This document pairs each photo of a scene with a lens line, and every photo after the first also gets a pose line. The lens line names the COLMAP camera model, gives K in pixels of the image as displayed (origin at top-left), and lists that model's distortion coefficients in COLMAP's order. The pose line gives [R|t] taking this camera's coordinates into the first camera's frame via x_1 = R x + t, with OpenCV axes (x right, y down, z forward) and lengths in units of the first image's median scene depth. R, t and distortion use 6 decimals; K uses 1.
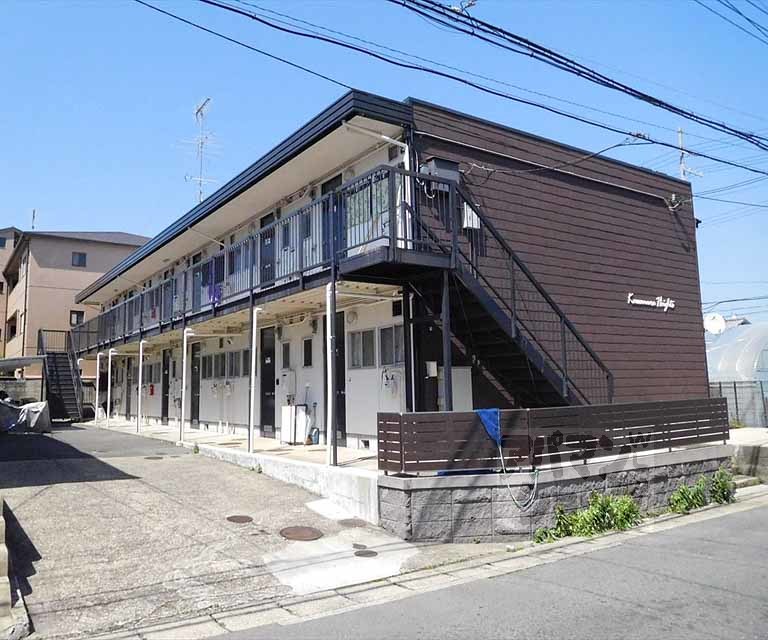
lens RADIAL K [[636.3, 0, 384.2], [0, 636.3, 315.8], [0, 0, 1]] dist [-0.077229, 0.035454]
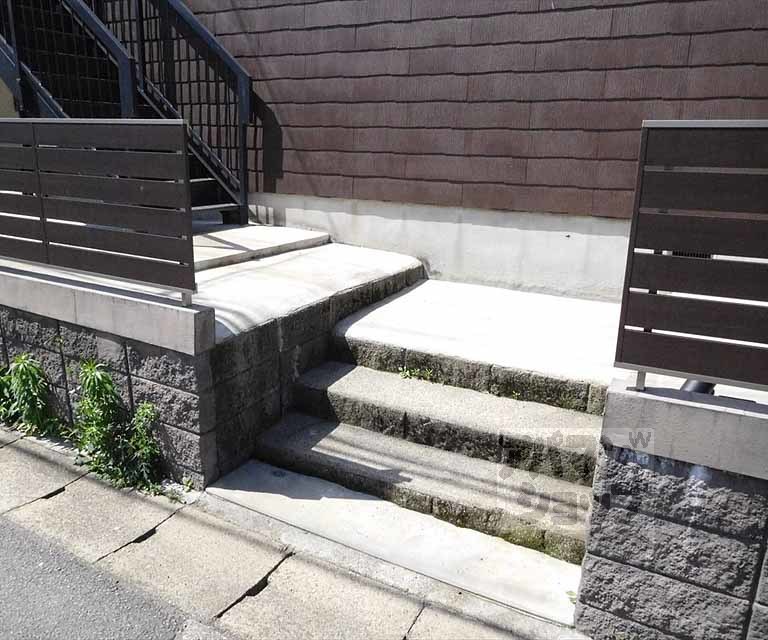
lens RADIAL K [[636.3, 0, 382.2], [0, 636.3, 321.4], [0, 0, 1]] dist [-0.077229, 0.035454]
pose [[0.465304, 0.276693, -0.840793, 0.757732], [0.069184, 0.935612, 0.346184, 0.117465], [0.882443, -0.219250, 0.416202, 0.894904]]
